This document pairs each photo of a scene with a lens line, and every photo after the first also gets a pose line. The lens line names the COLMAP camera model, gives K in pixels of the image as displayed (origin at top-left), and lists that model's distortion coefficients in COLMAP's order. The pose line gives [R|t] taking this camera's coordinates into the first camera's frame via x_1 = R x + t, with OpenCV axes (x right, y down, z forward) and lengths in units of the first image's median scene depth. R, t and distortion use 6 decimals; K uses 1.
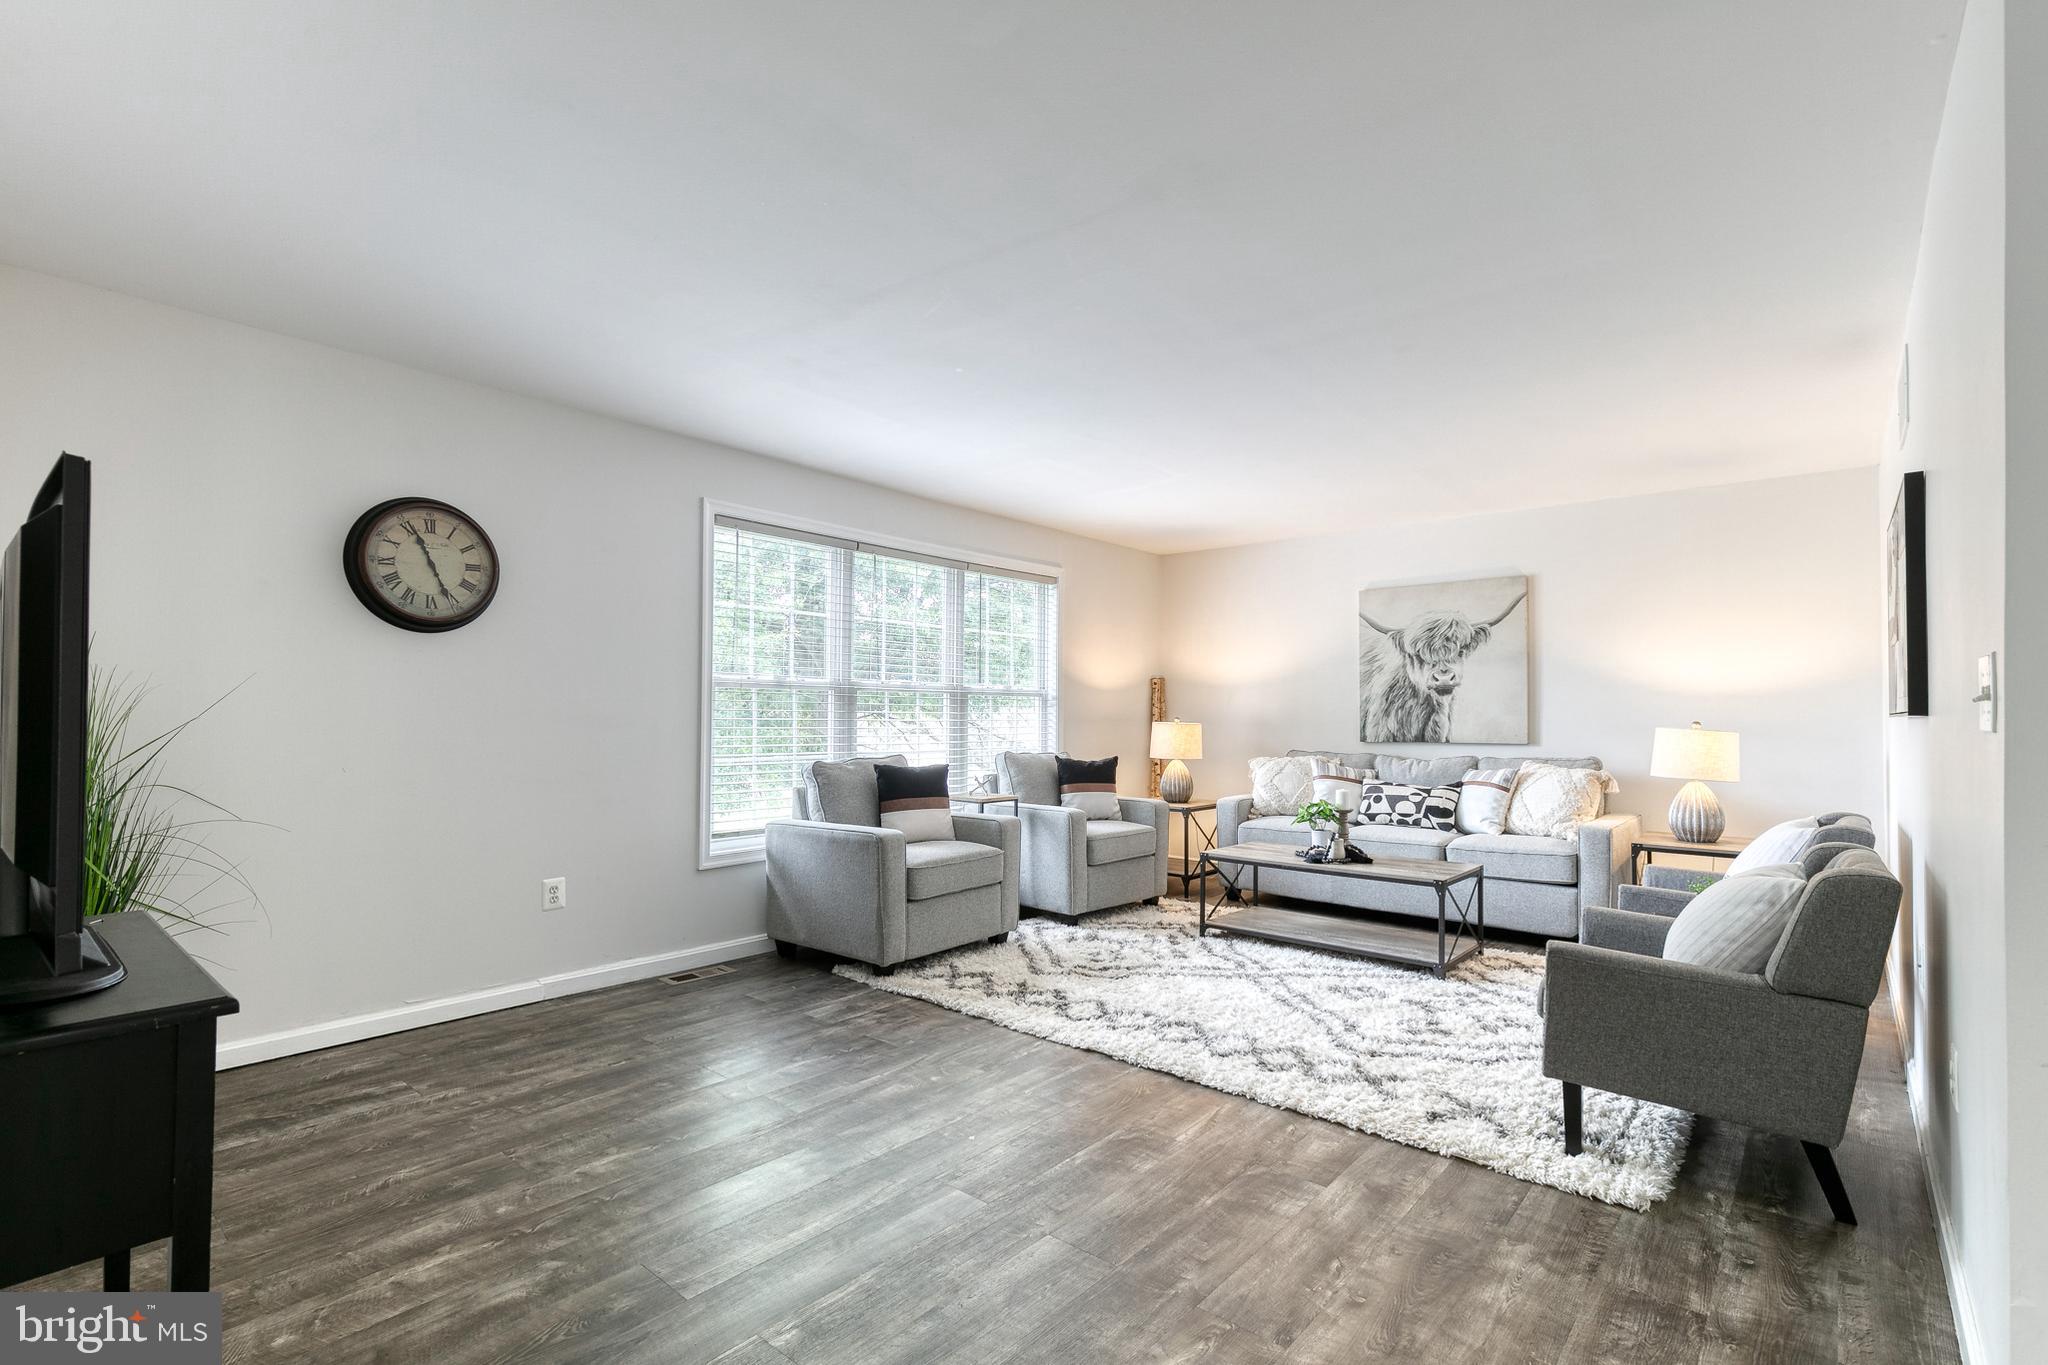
lens RADIAL K [[932.0, 0, 1051.2], [0, 932.0, 699.9], [0, 0, 1]] dist [0.013789, -0.003998]
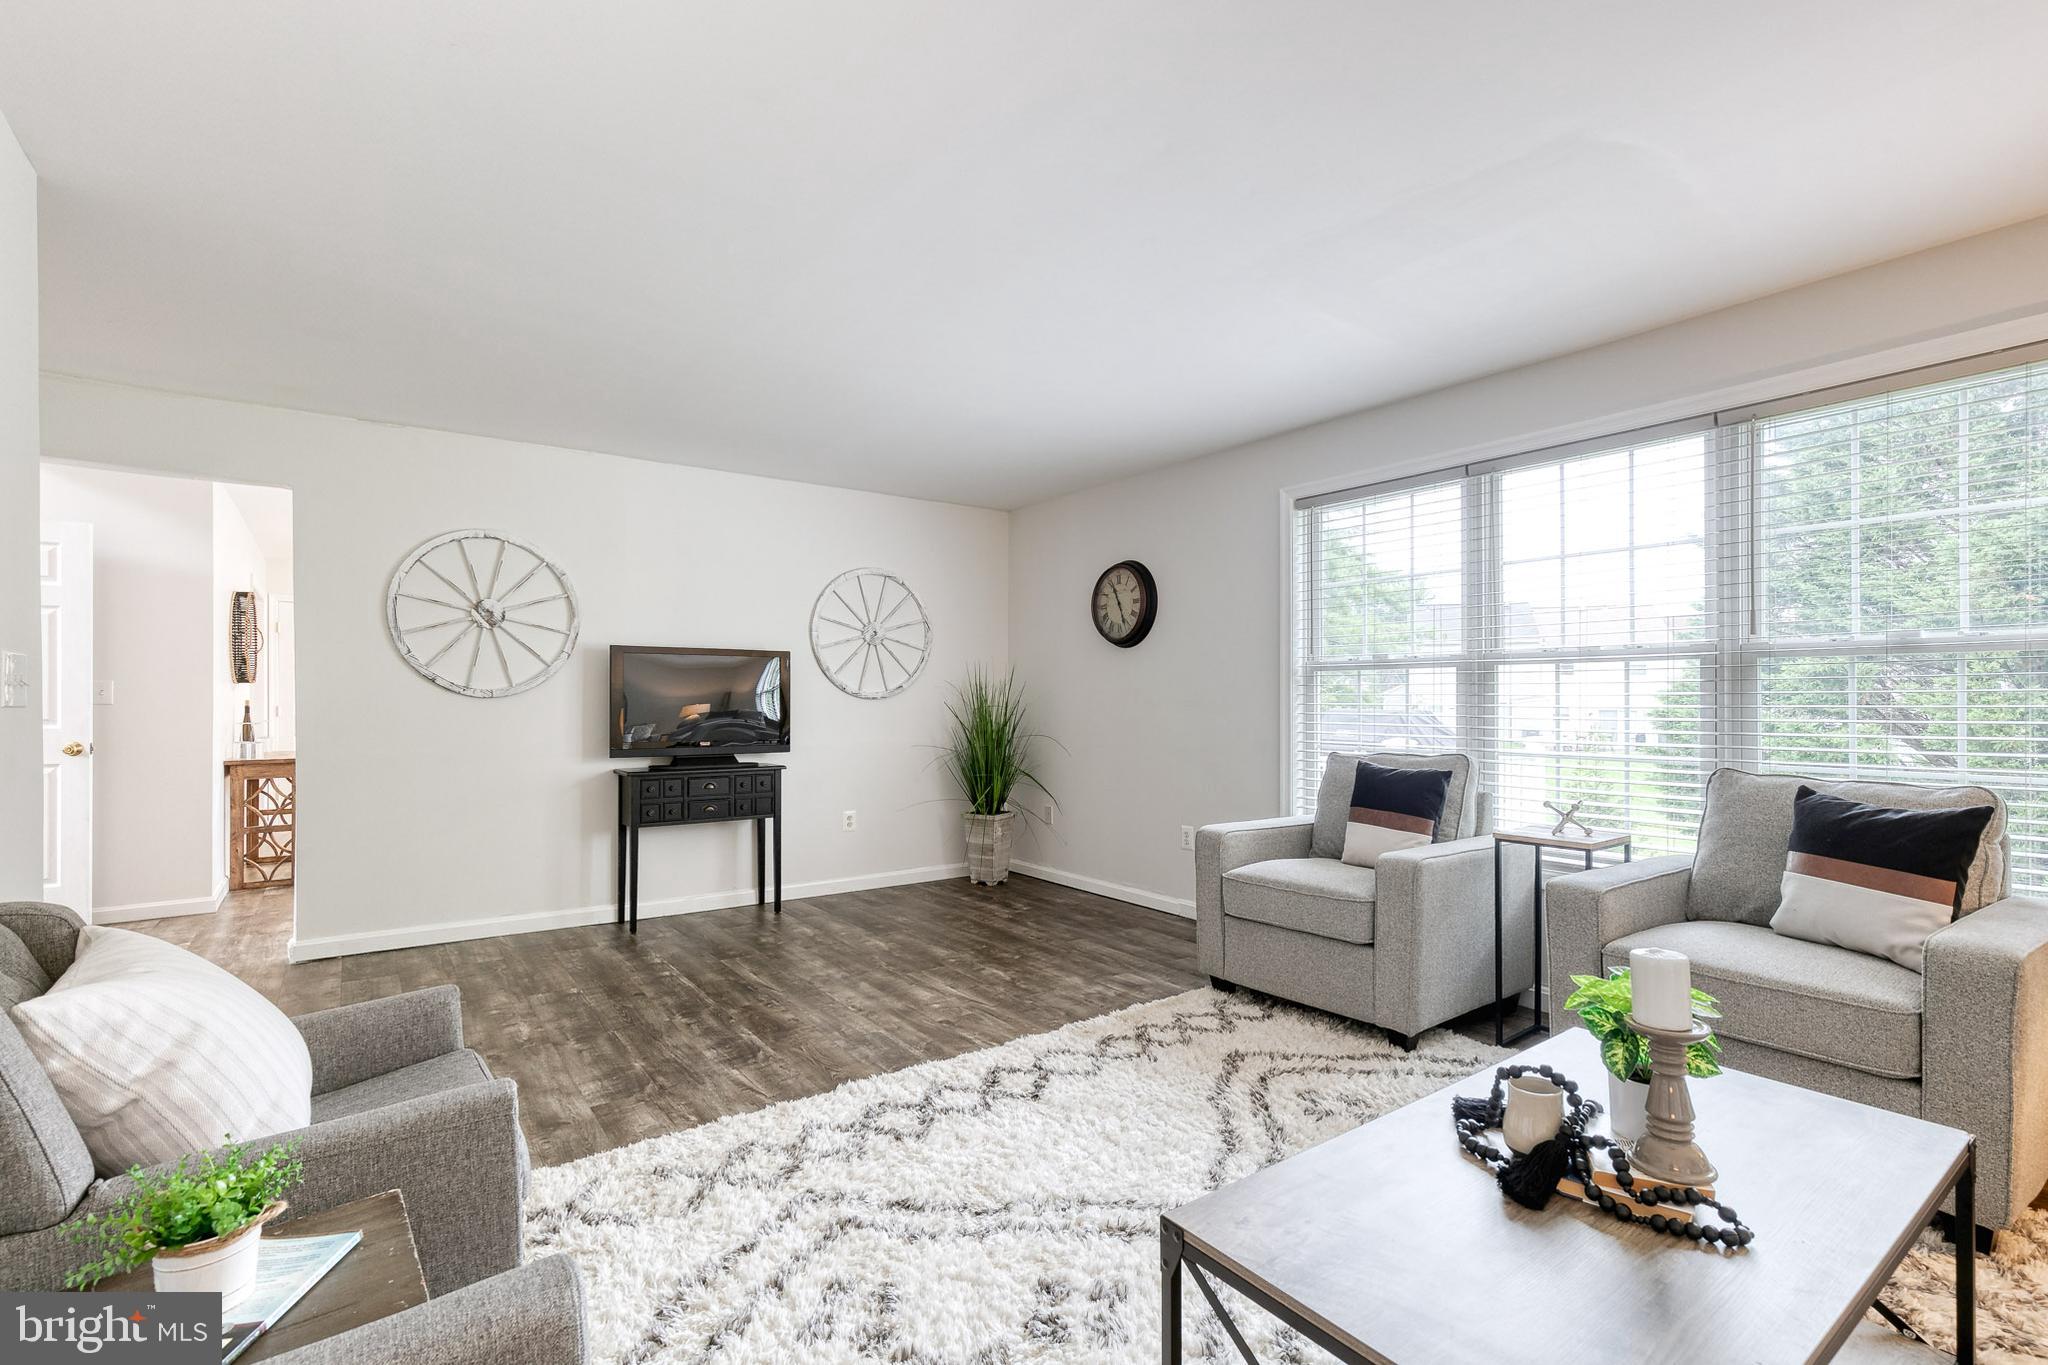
lens RADIAL K [[932.0, 0, 1031.9], [0, 932.0, 699.6], [0, 0, 1]] dist [0.013789, -0.003998]
pose [[-0.242883, -0.004173, -0.970047, 0.885664], [0.019486, 0.999768, -0.009180, 0.025213], [0.969860, -0.021132, -0.242745, 1.253503]]
